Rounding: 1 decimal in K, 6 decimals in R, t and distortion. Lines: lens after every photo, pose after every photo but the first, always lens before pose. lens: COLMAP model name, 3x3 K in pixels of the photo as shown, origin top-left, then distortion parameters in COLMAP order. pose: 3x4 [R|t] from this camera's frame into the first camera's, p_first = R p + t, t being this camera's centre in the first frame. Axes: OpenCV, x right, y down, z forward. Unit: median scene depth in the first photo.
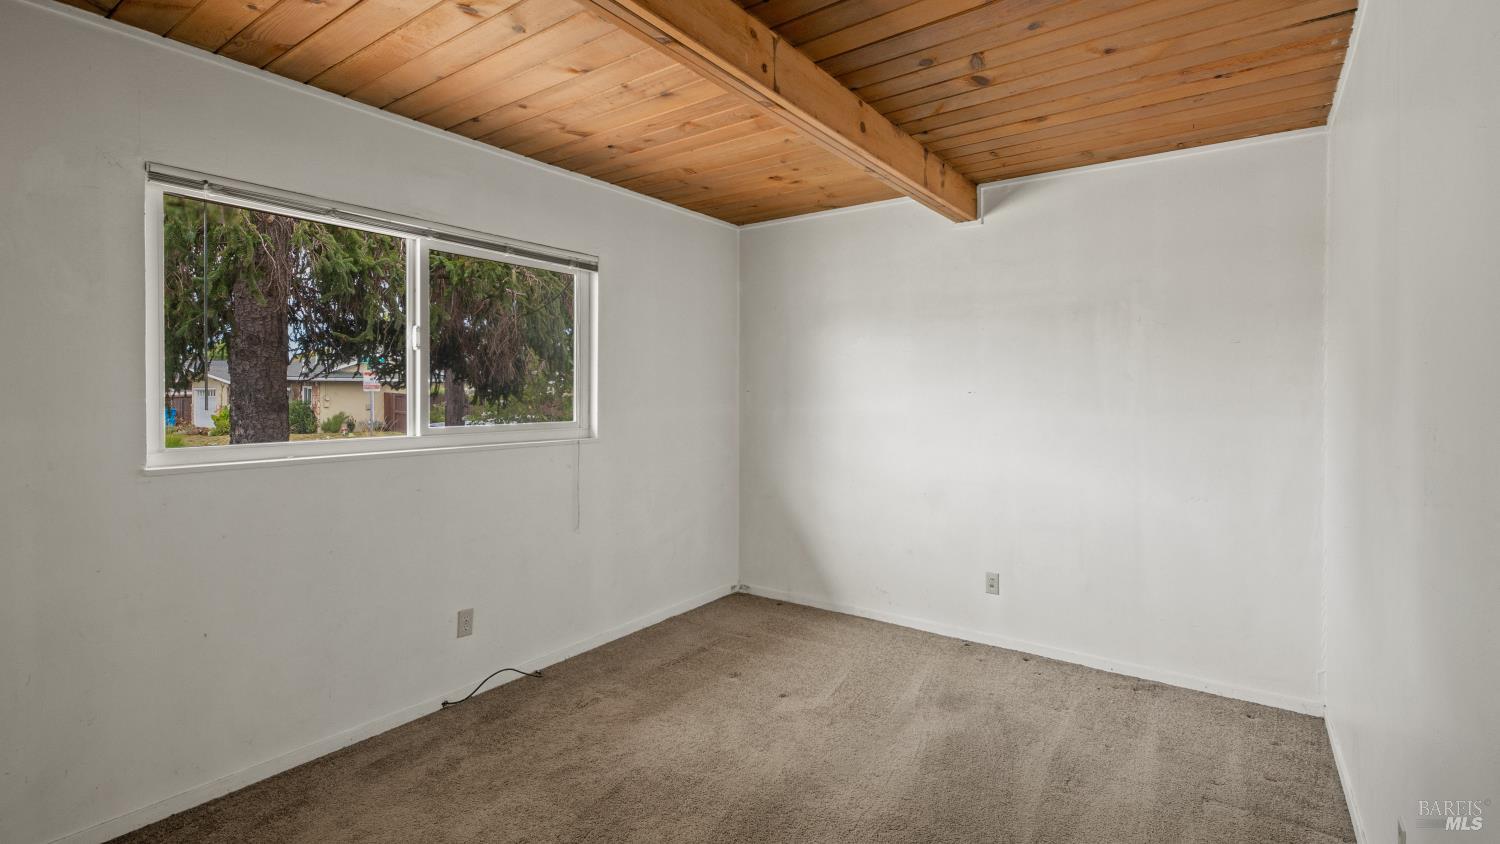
lens RADIAL K [[685.5, 0, 780.0], [0, 685.5, 394.8], [0, 0, 1]] dist [0.010307, -0.004314]
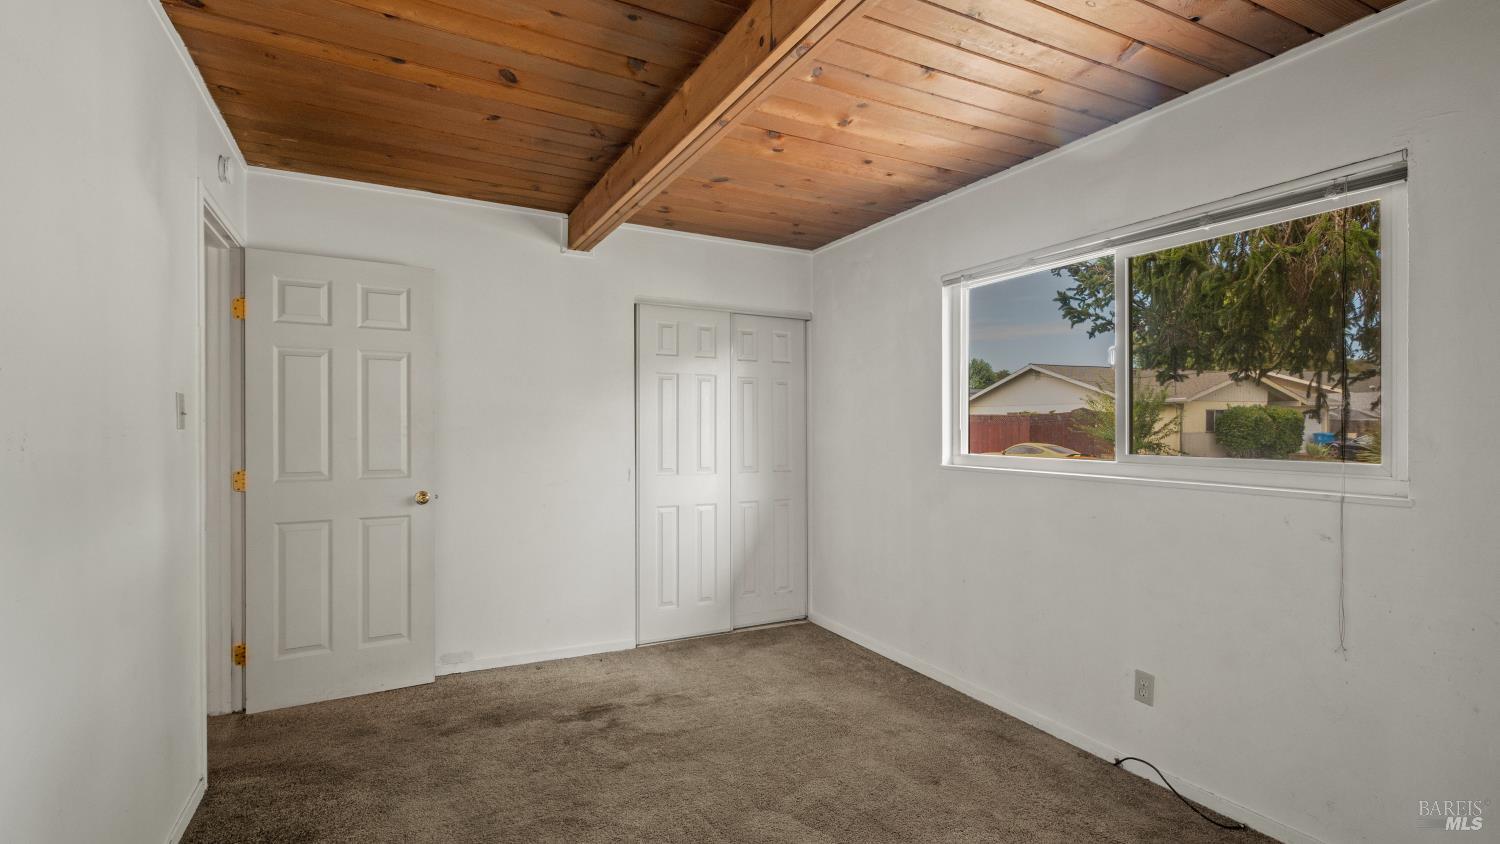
lens RADIAL K [[685.5, 0, 738.9], [0, 685.5, 425.9], [0, 0, 1]] dist [0.010307, -0.004314]
pose [[-0.475519, 0.011804, -0.879626, 0.532369], [0.010560, 0.999915, 0.007710, -0.002897], [0.879642, -0.005622, -0.475603, 0.982098]]
